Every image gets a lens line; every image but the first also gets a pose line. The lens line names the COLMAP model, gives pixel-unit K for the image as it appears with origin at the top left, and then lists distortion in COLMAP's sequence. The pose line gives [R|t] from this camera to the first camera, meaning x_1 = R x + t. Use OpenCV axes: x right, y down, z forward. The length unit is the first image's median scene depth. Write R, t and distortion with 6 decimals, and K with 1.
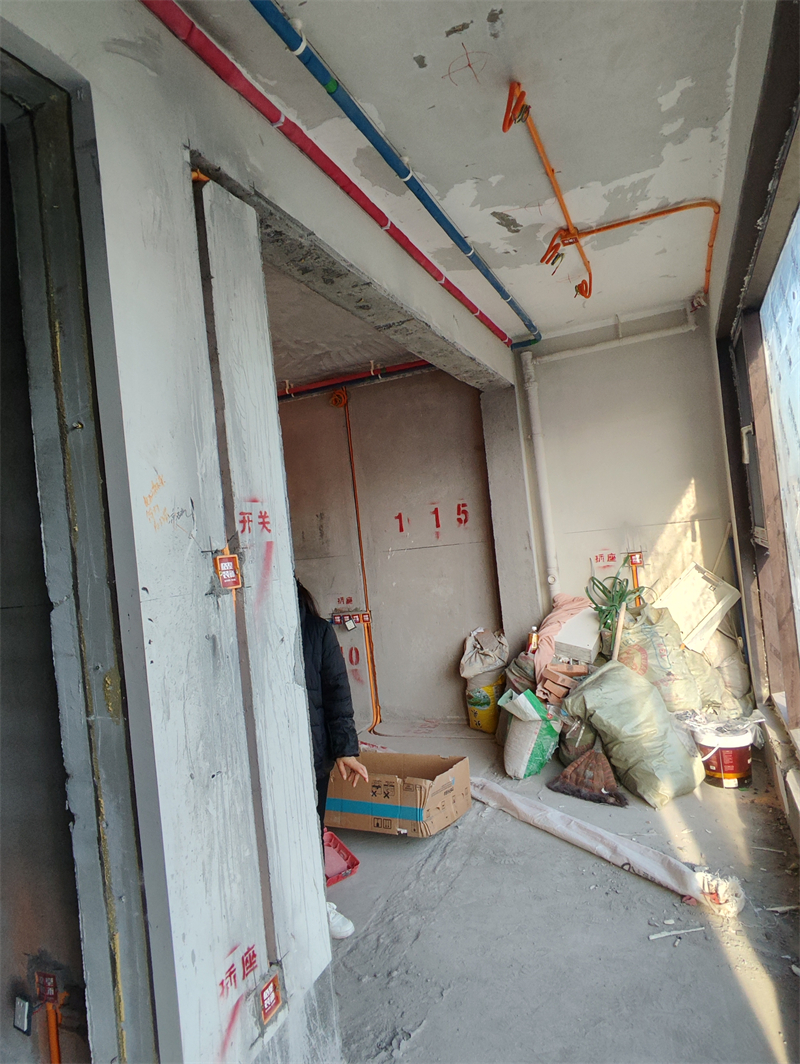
lens RADIAL K [[671.7, 0, 368.1], [0, 671.7, 534.3], [0, 0, 1]] dist [-0.008079, 0.006792]
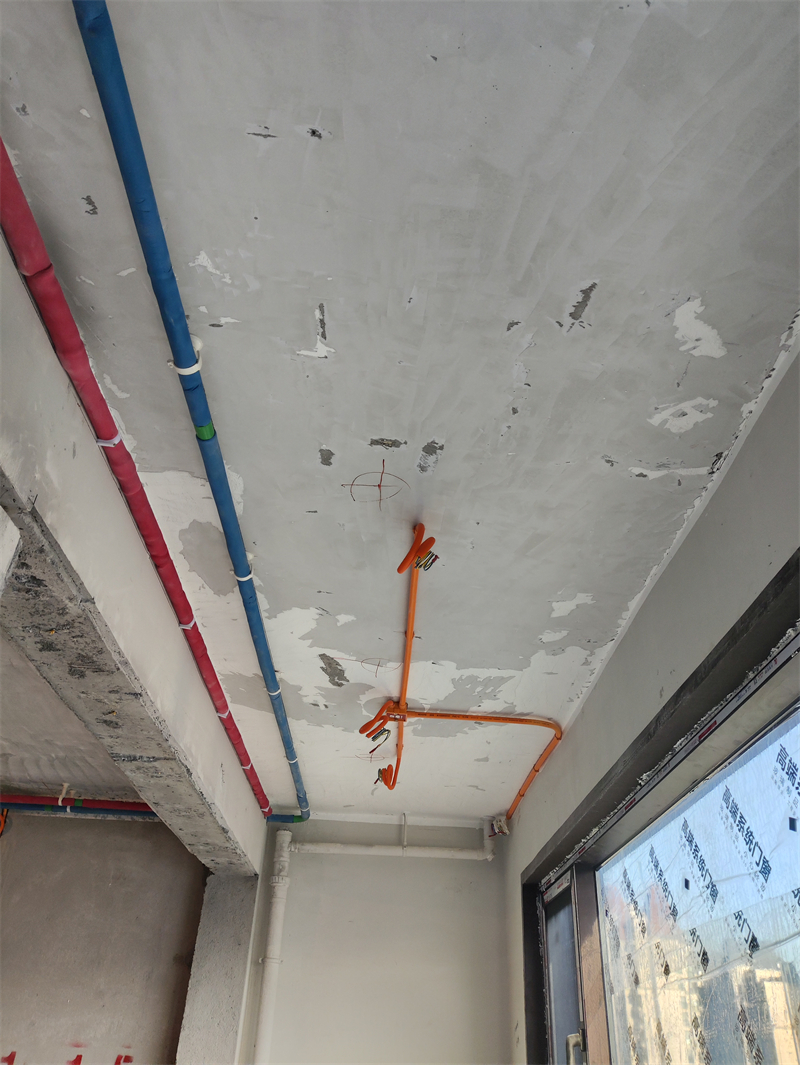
lens RADIAL K [[776.9, 0, 399.4], [0, 776.9, 530.1], [0, 0, 1]] dist [0.050607, -0.058863]
pose [[0.879917, 0.368280, 0.300193, -0.054176], [-0.138536, 0.803229, -0.579336, -0.088940], [-0.454481, 0.468180, 0.757796, 0.214363]]
